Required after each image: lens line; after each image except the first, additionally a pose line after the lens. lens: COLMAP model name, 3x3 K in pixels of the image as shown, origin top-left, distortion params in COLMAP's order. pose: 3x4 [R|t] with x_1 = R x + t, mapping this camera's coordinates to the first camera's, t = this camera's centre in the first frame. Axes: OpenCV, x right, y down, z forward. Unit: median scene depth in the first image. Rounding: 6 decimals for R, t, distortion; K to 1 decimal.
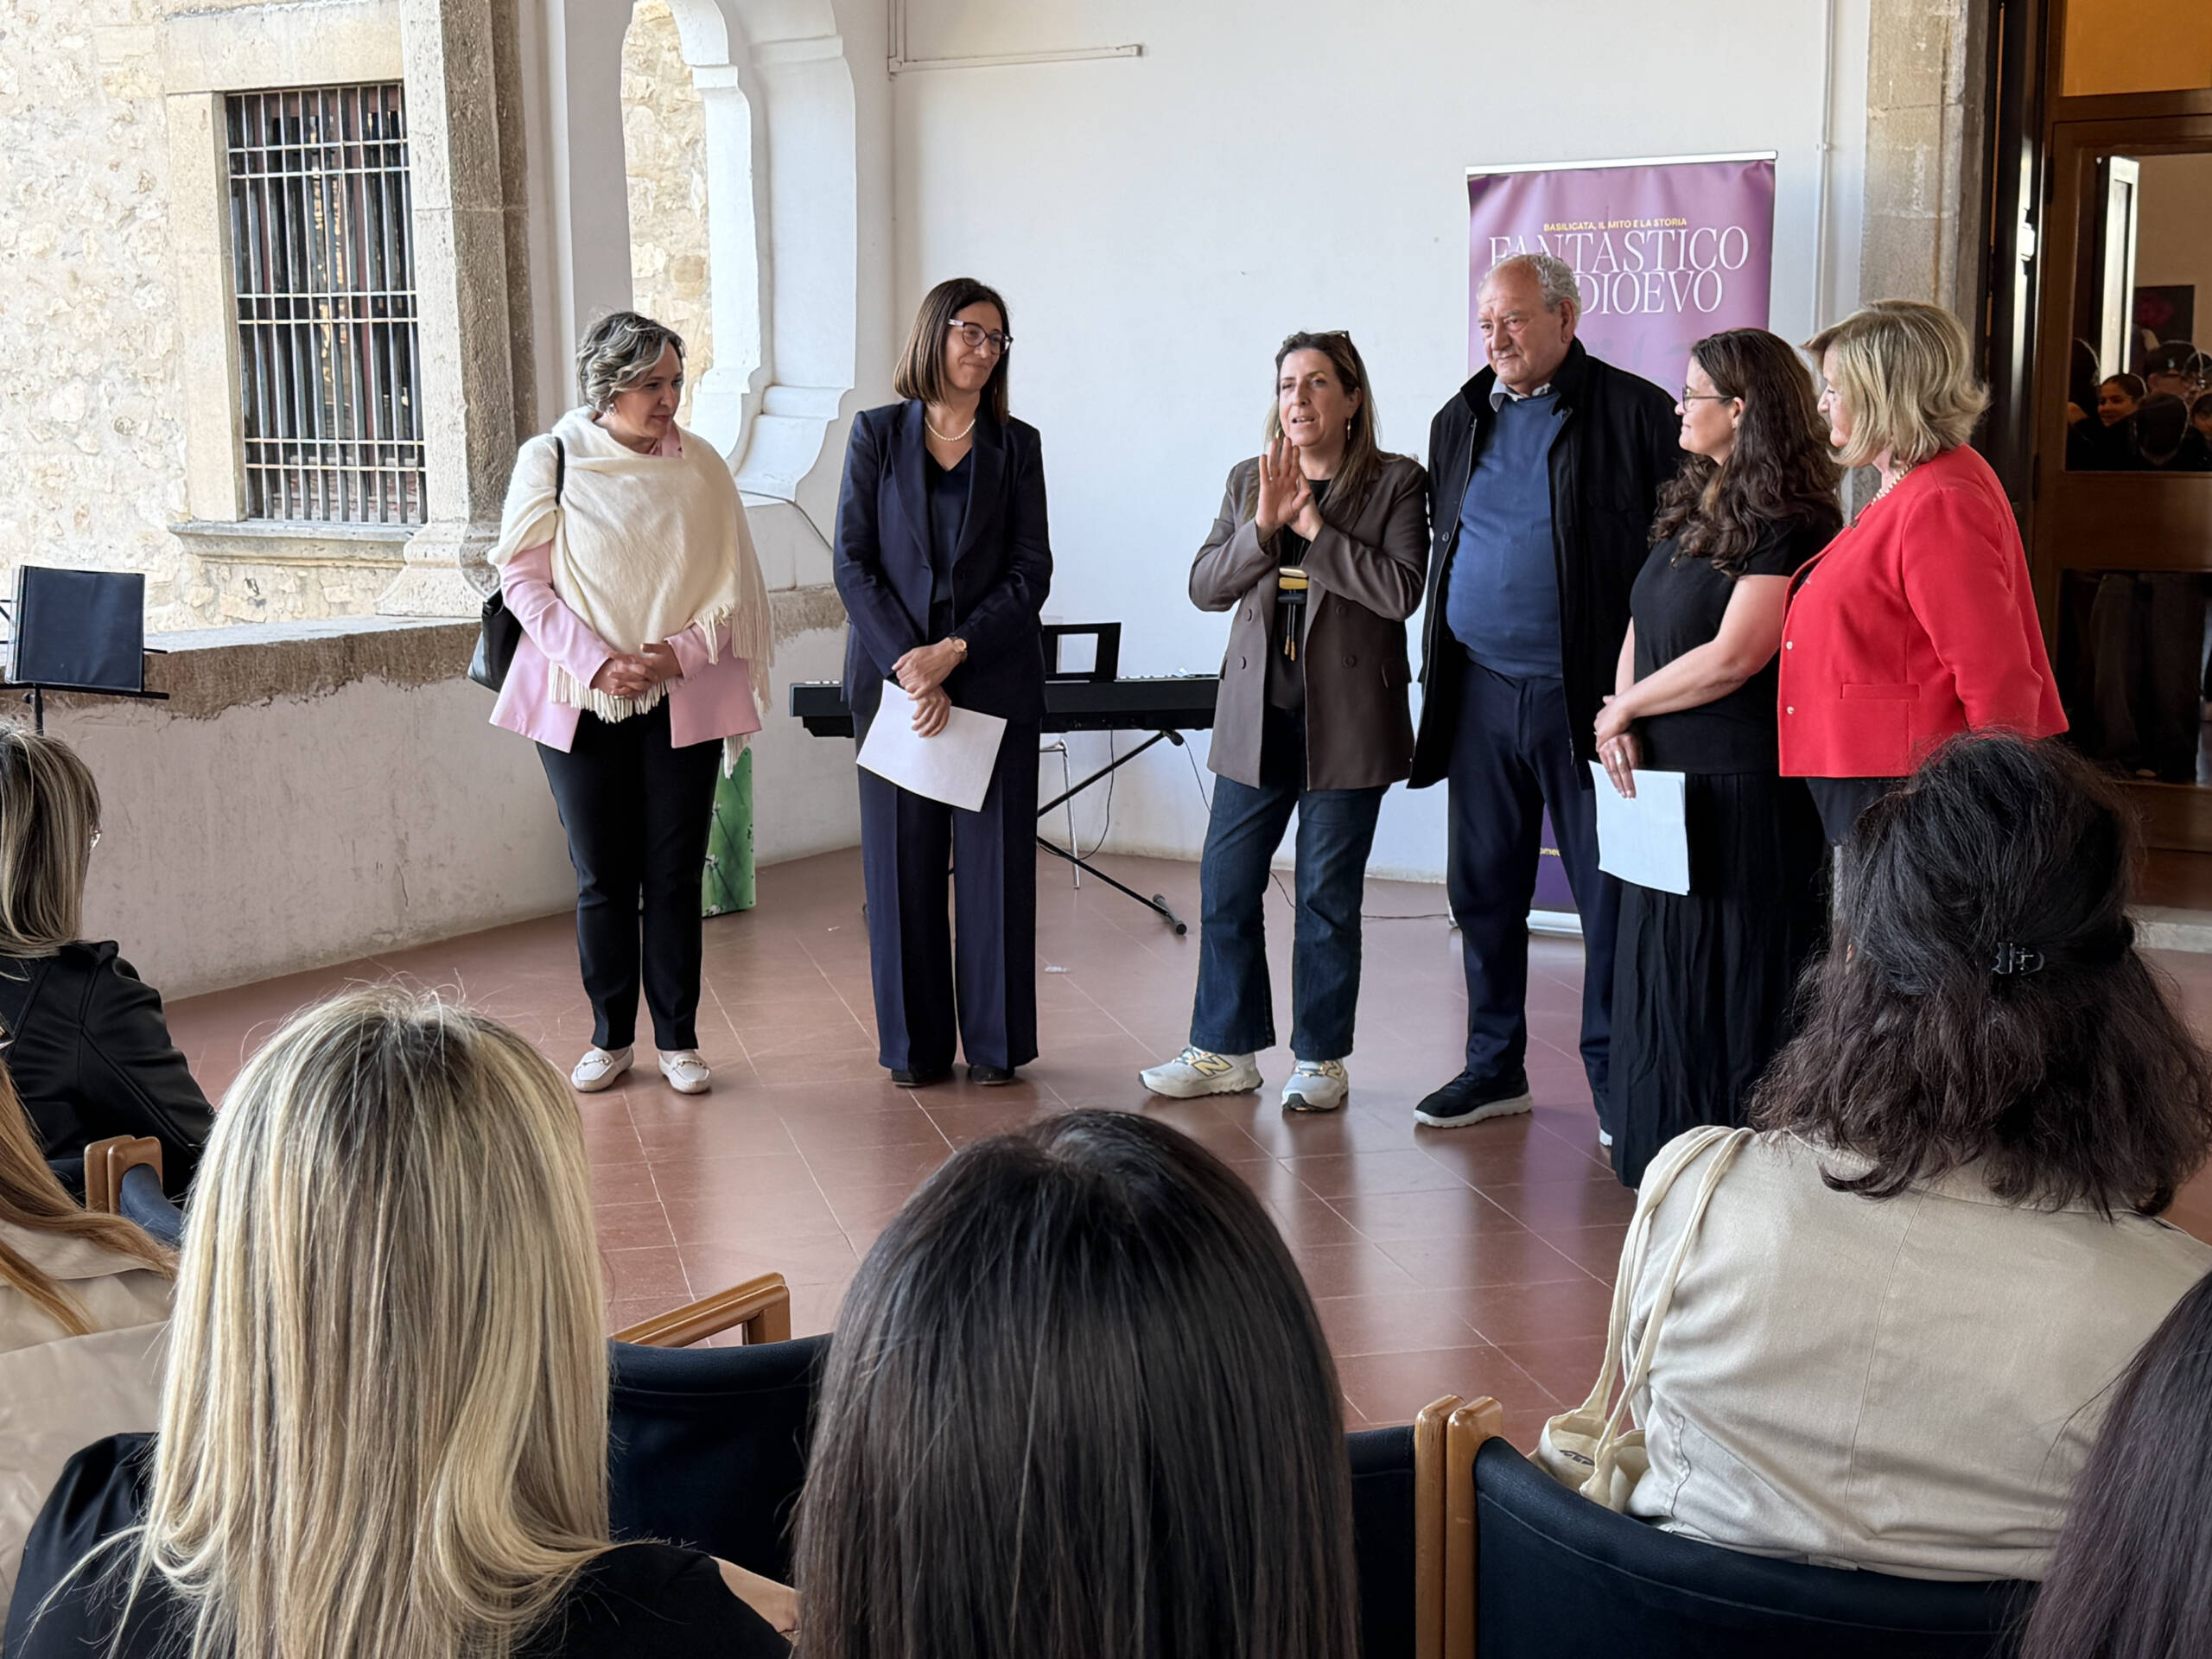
lens RADIAL K [[3015.1, 0, 1094.8], [0, 3015.1, 826.8], [0, 0, 1]] dist [0.214351, -0.509890]
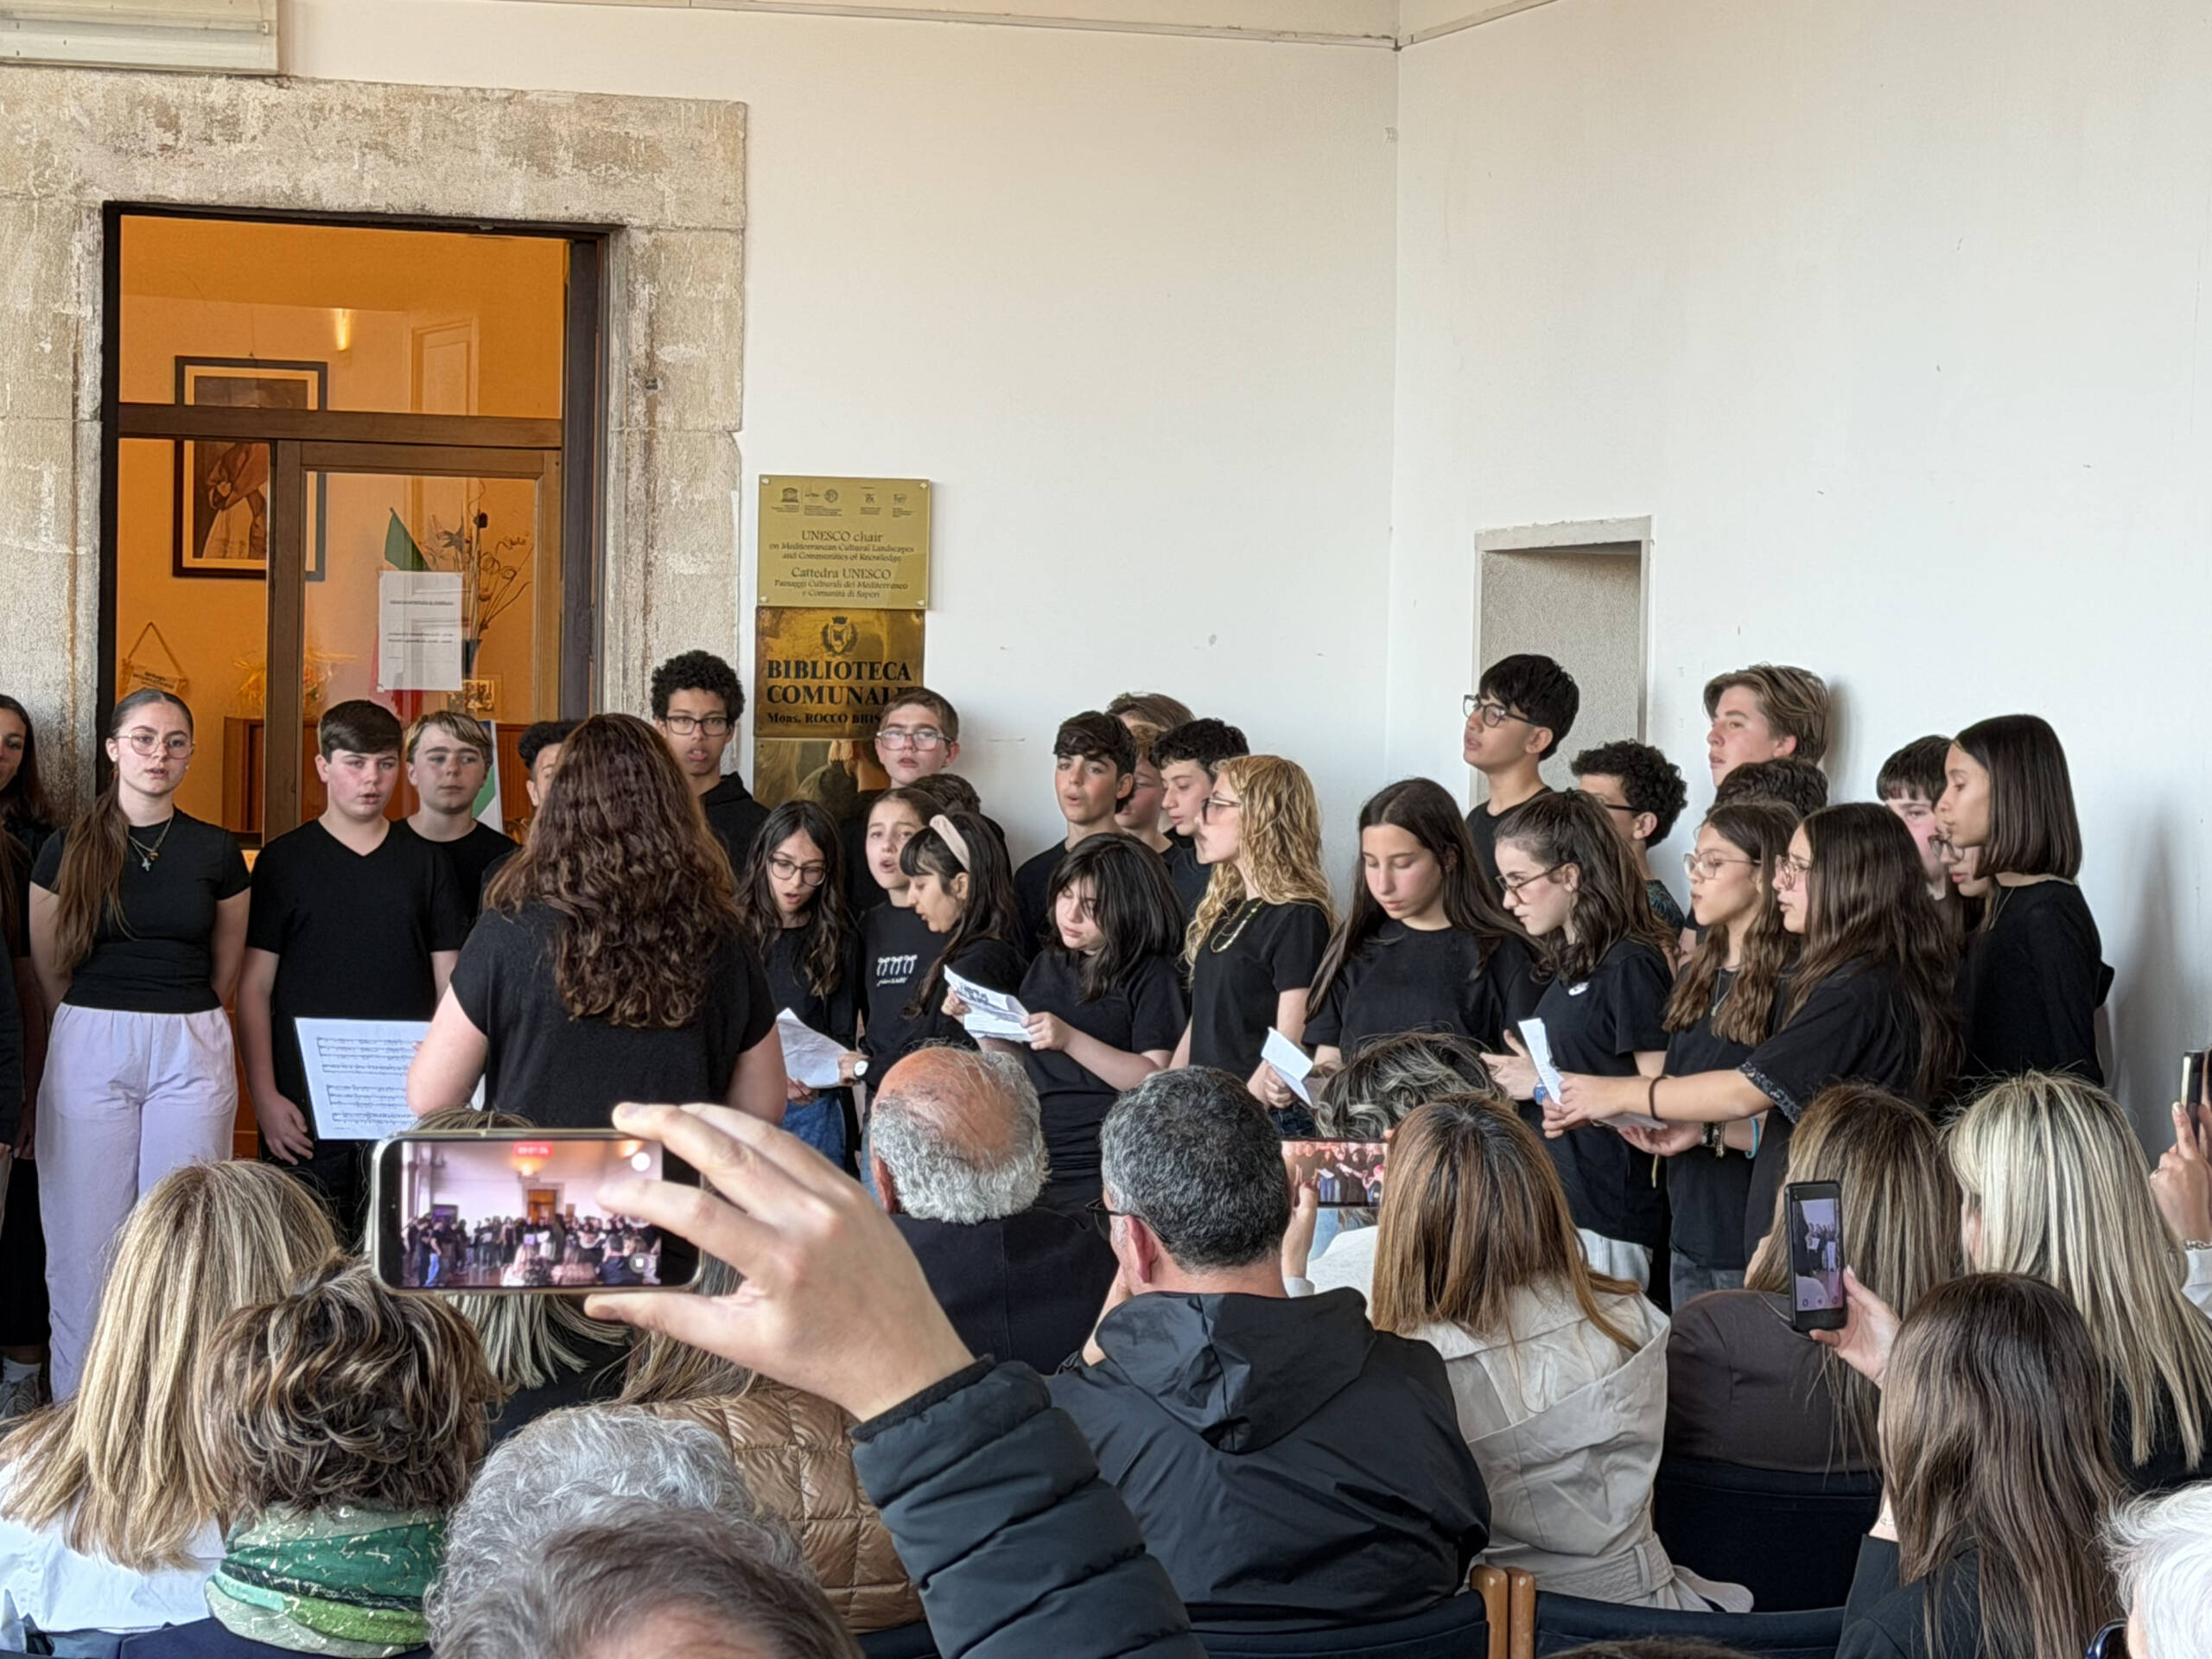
lens RADIAL K [[5305.7, 0, 1106.0], [0, 5305.7, 829.5], [0, 0, 1]] dist [0.236059, -0.709111]
pose [[0.649257, 0.005672, 0.760548, -0.618076], [0.085249, 0.993128, -0.080182, 0.012850], [-0.755776, 0.116895, 0.644312, -0.118926]]
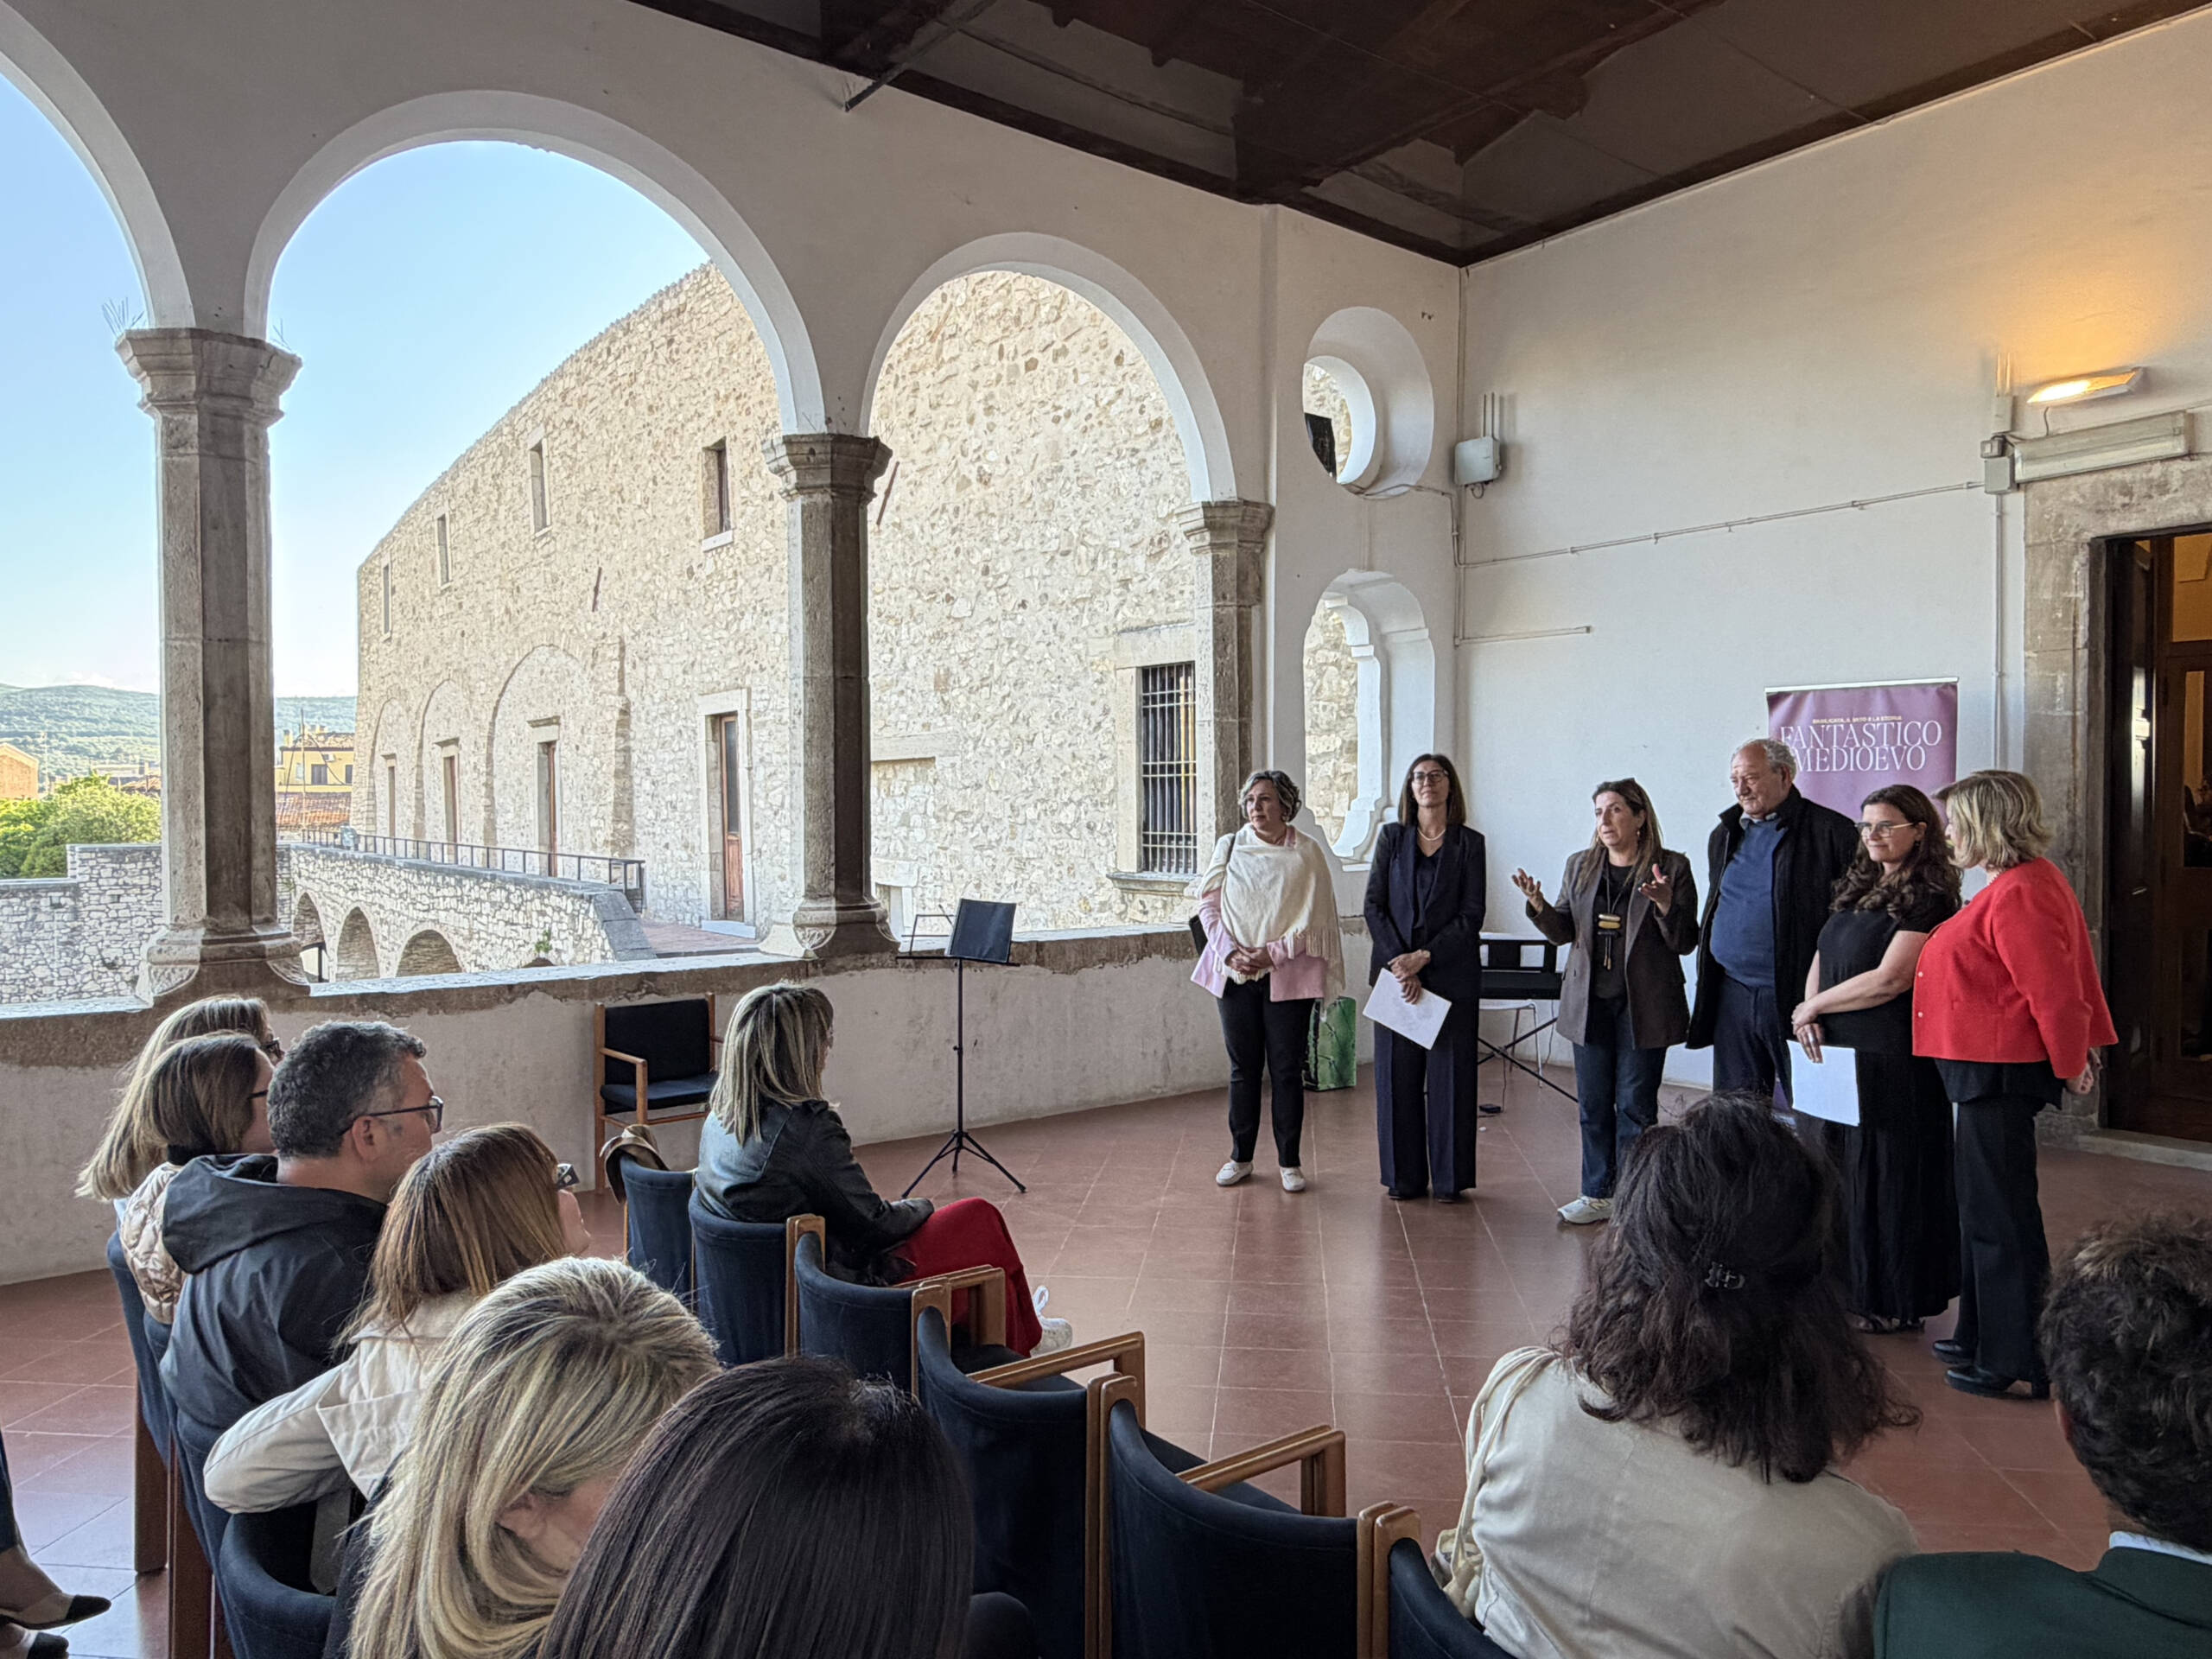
lens RADIAL K [[1537.7, 0, 1101.4], [0, 1537.7, 831.5], [0, 0, 1]] dist [0.005077, -0.001314]
pose [[0.939931, 0.011132, -0.341183, 0.064198], [-0.053343, 0.991980, -0.114588, -0.012573], [0.337172, 0.125905, 0.932986, 0.054261]]
